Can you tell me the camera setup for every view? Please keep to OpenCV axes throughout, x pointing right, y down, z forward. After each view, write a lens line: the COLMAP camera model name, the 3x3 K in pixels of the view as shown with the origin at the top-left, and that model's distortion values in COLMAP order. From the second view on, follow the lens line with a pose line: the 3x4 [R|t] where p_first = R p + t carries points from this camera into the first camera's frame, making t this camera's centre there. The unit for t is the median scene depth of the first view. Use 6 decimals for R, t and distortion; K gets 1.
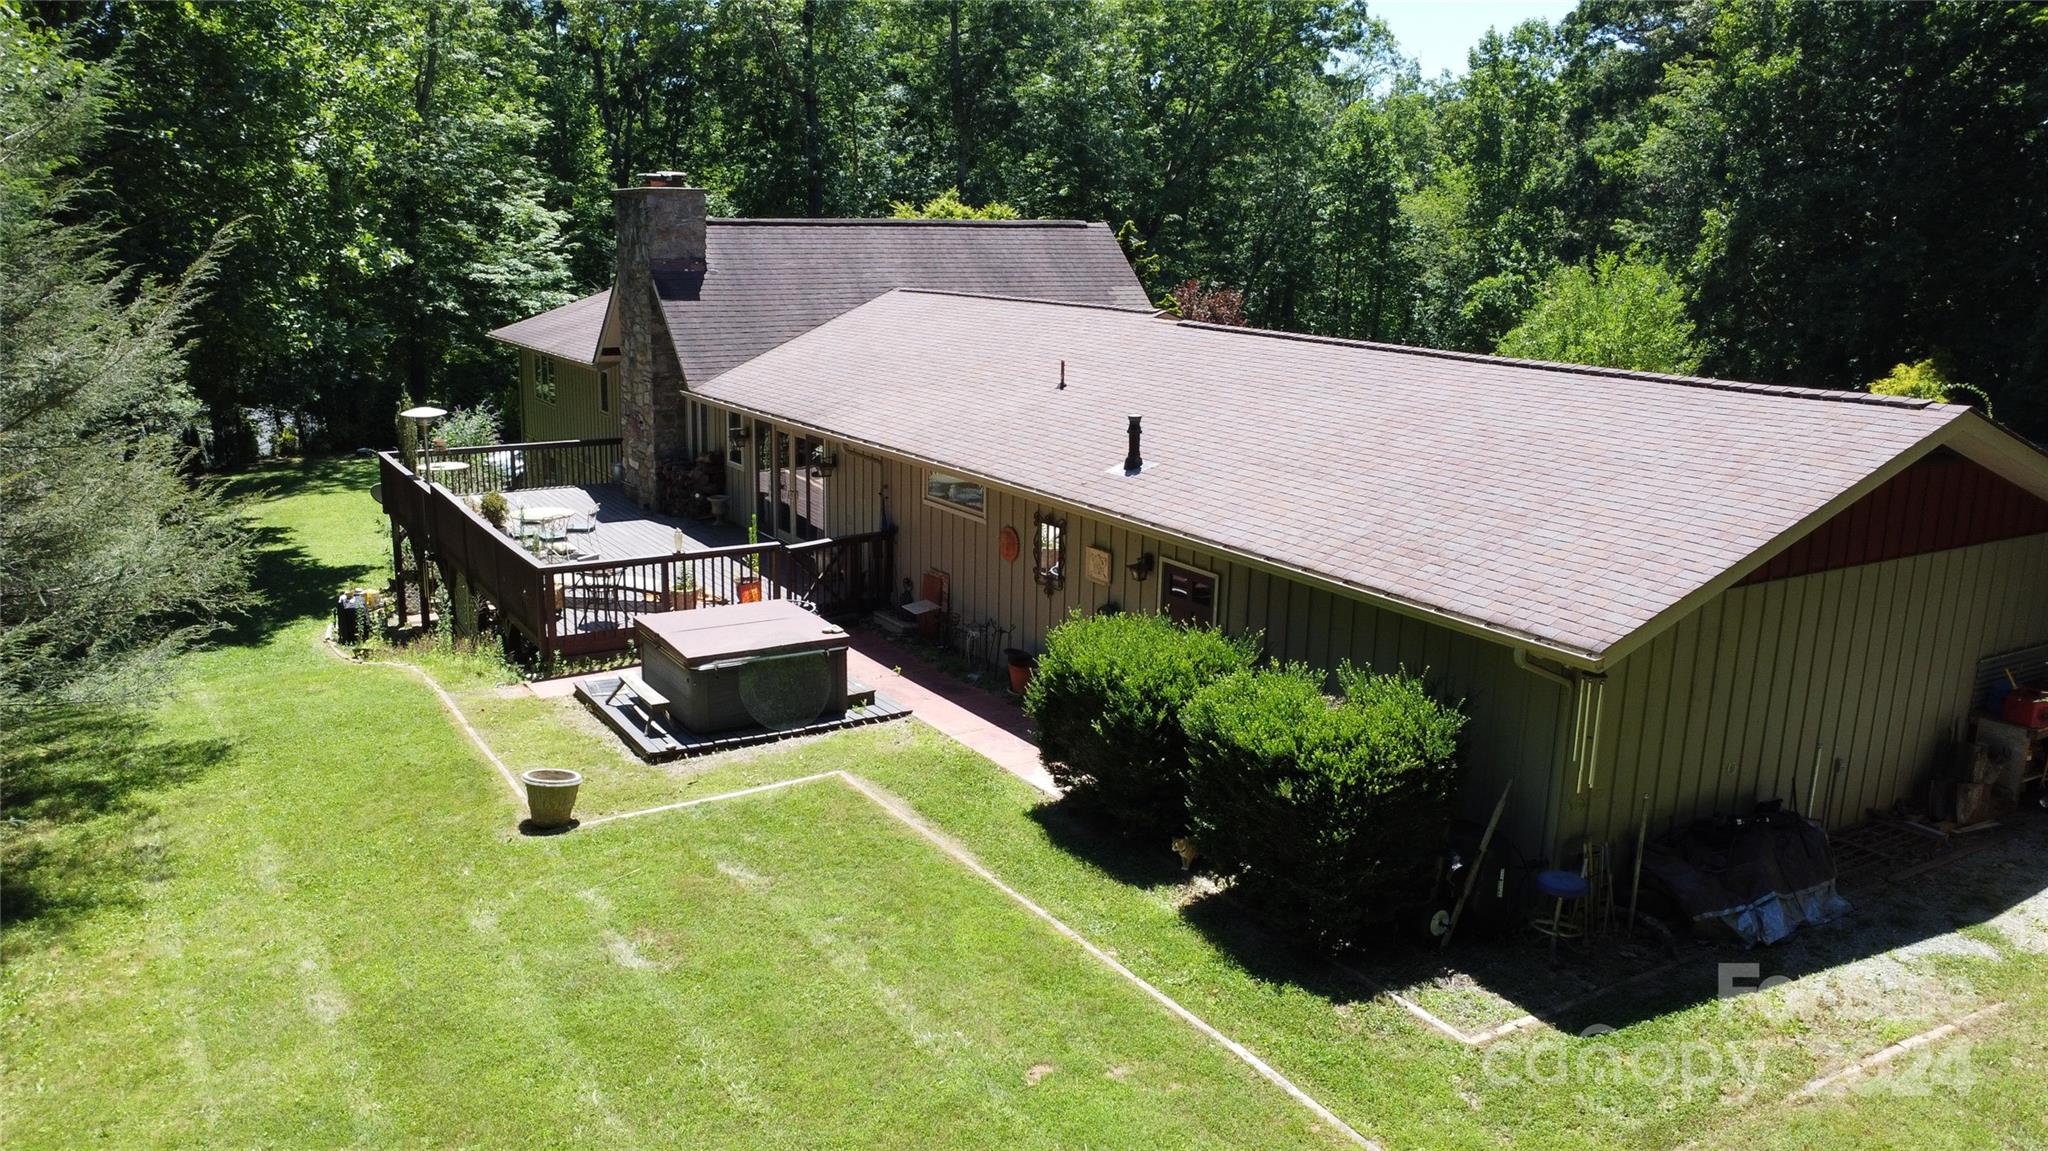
lens RADIAL K [[1549.4, 0, 1032.7], [0, 1549.4, 614.0], [0, 0, 1]] dist [-0.172517, 0.286264]
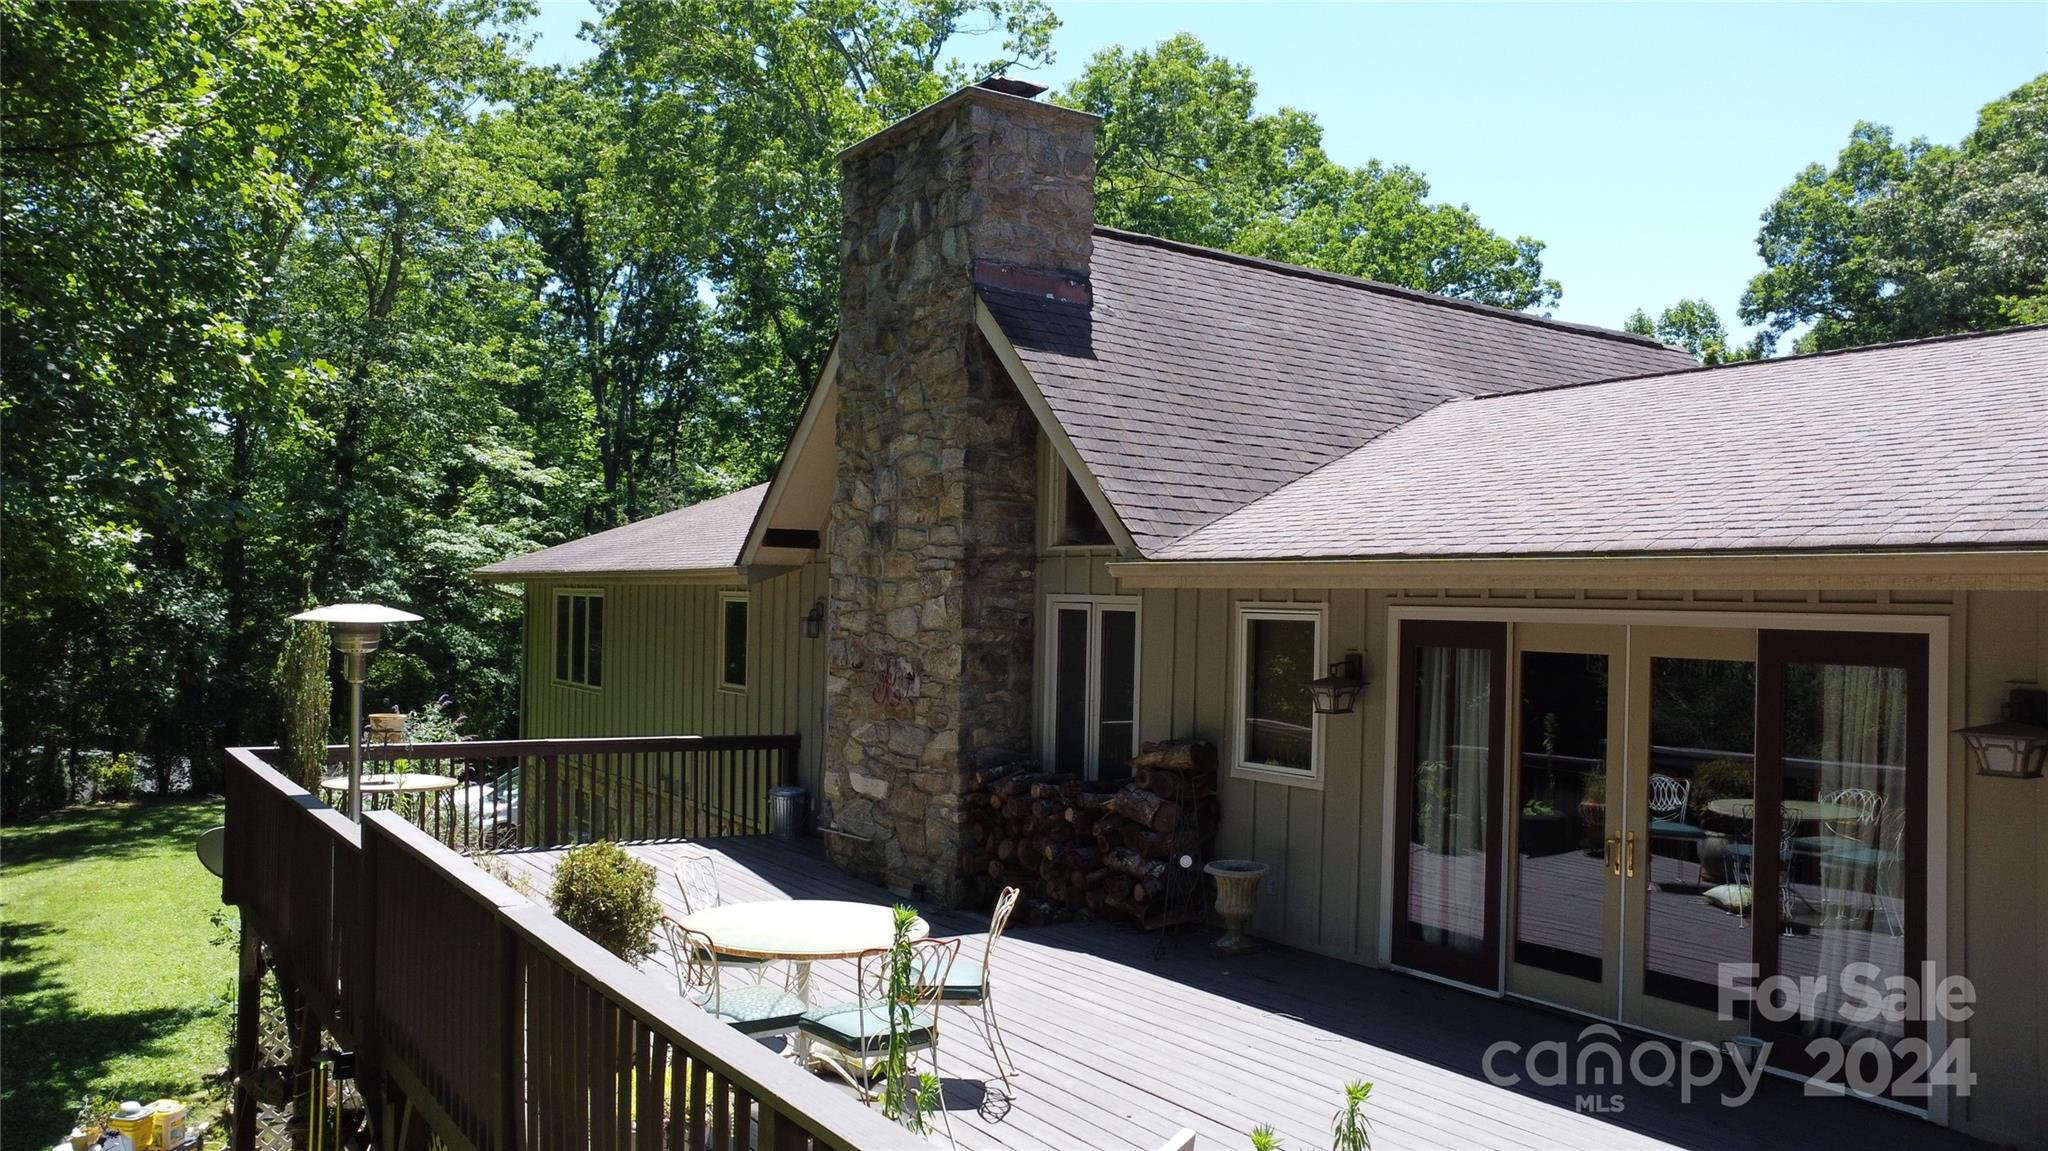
lens RADIAL K [[1571.7, 0, 1011.9], [0, 1571.7, 592.1], [0, 0, 1]] dist [-0.176239, 0.309661]
pose [[0.999397, 0.003755, 0.034508, -0.247014], [0.005000, 0.968189, -0.250171, -0.045787], [-0.034349, 0.250192, 0.967587, 0.610736]]
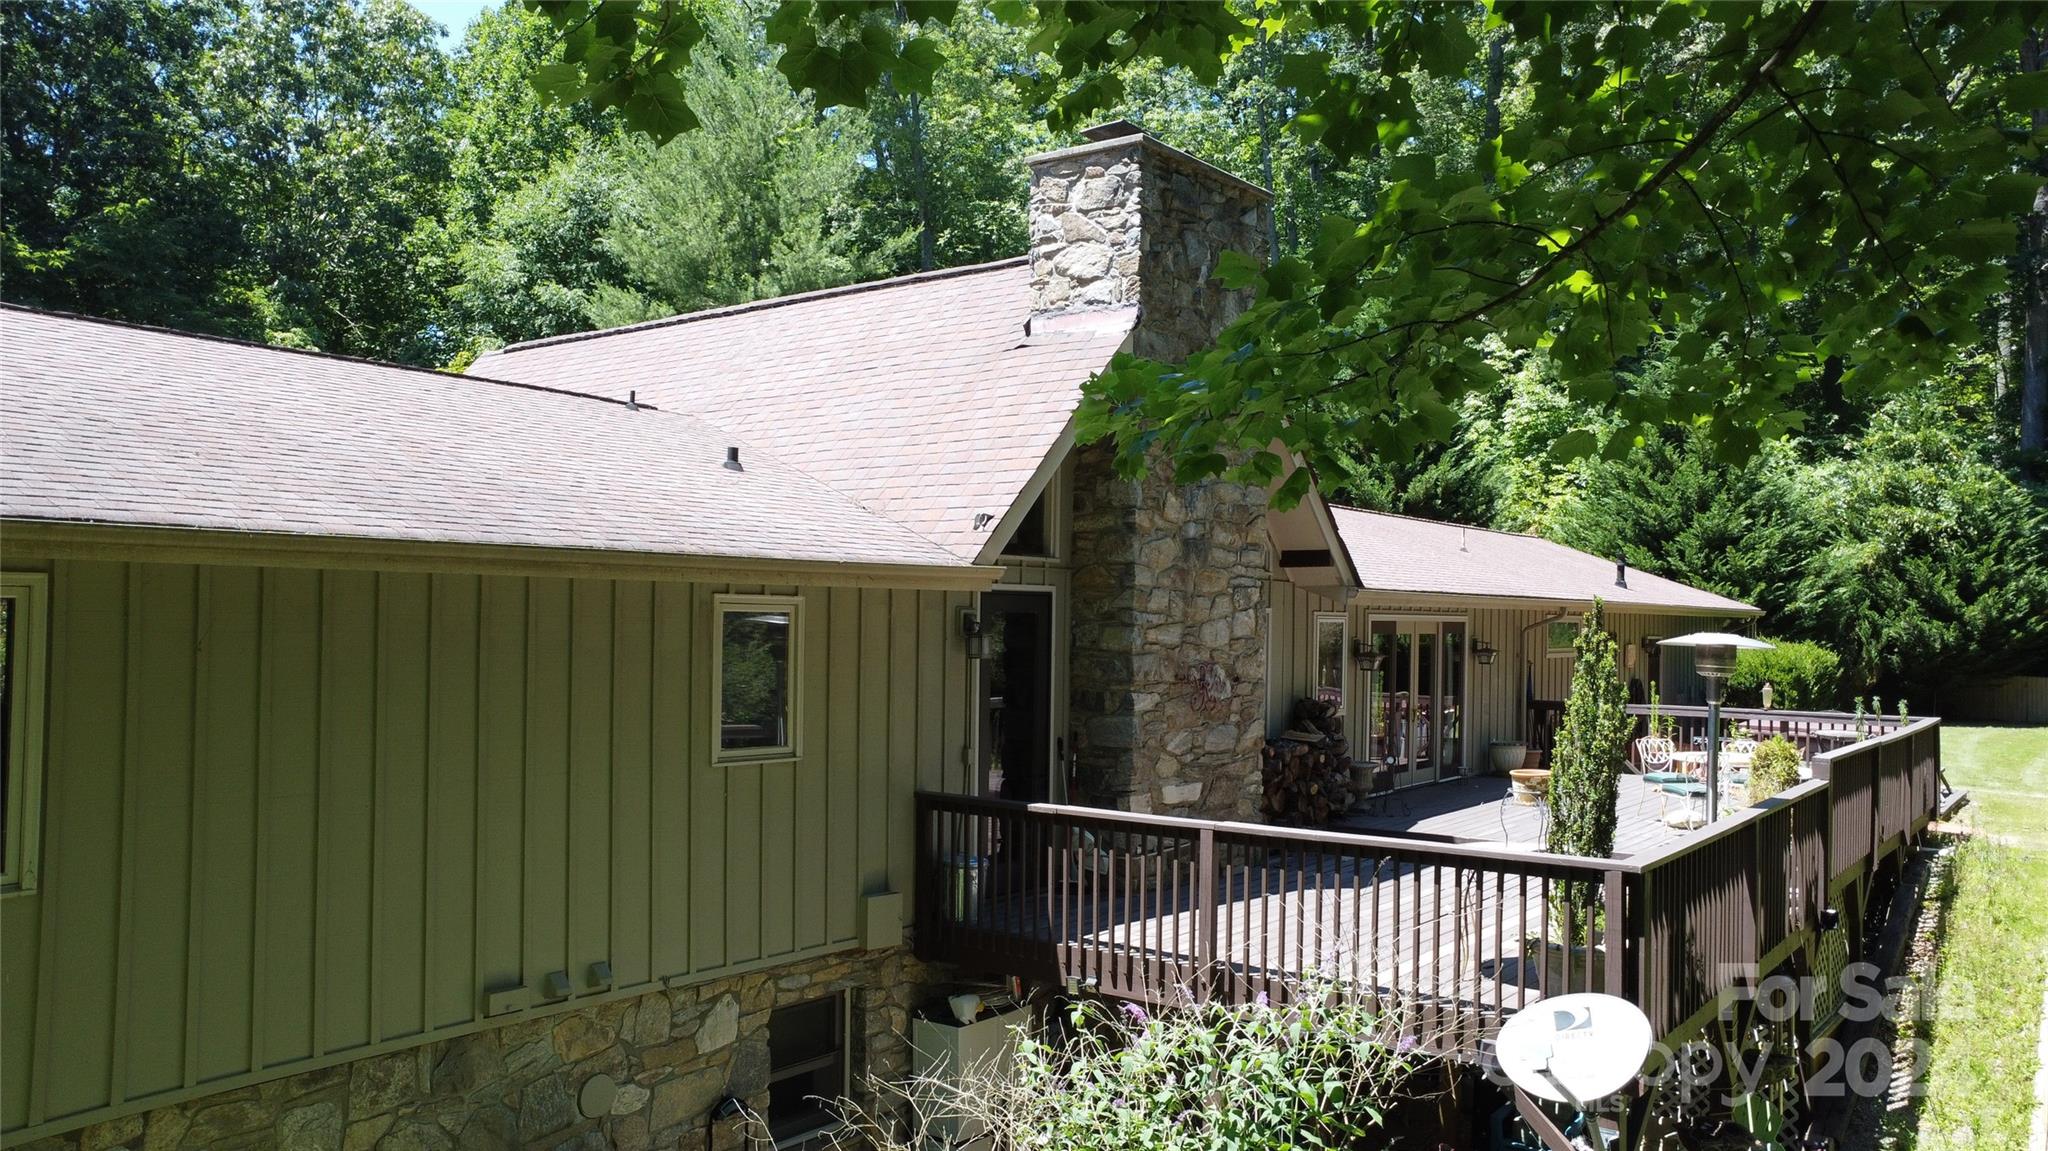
lens RADIAL K [[1571.7, 0, 1011.9], [0, 1571.7, 592.1], [0, 0, 1]] dist [-0.176239, 0.309661]
pose [[-0.370299, -0.009188, 0.928867, -0.665799], [0.207267, 0.973924, 0.092263, -0.209132], [-0.905494, 0.226689, -0.358739, 1.234432]]
